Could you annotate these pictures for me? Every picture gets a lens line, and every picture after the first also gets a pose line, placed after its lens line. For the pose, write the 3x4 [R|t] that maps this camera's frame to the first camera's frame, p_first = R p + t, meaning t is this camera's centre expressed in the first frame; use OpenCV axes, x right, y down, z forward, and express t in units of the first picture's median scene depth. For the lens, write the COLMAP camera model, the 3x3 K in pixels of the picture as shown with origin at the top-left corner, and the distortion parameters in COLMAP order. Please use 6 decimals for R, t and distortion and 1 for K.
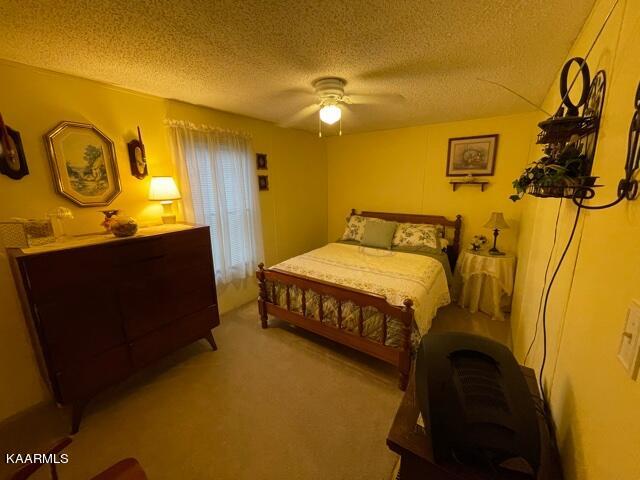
lens RADIAL K [[256.2, 0, 319.6], [0, 256.2, 240.2], [0, 0, 1]] dist [-0.002369, -0.000105]
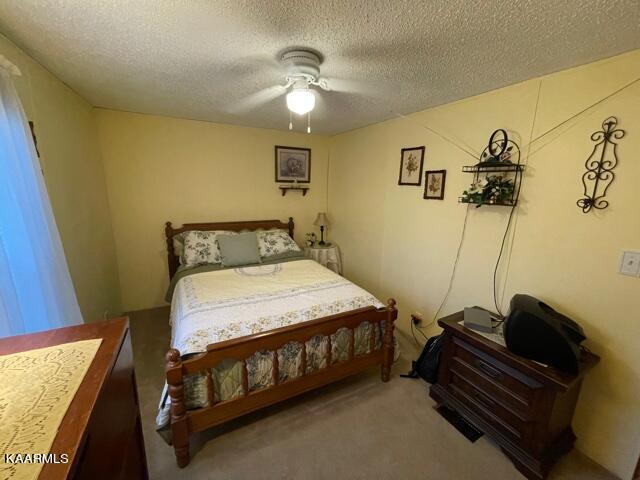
lens RADIAL K [[256.2, 0, 319.1], [0, 256.2, 238.9], [0, 0, 1]] dist [-0.002369, -0.000105]
pose [[0.473953, -0.167164, 0.864537, -0.389668], [0.166889, 0.981073, 0.098206, -0.101058], [-0.864590, 0.097737, 0.492881, 0.381440]]
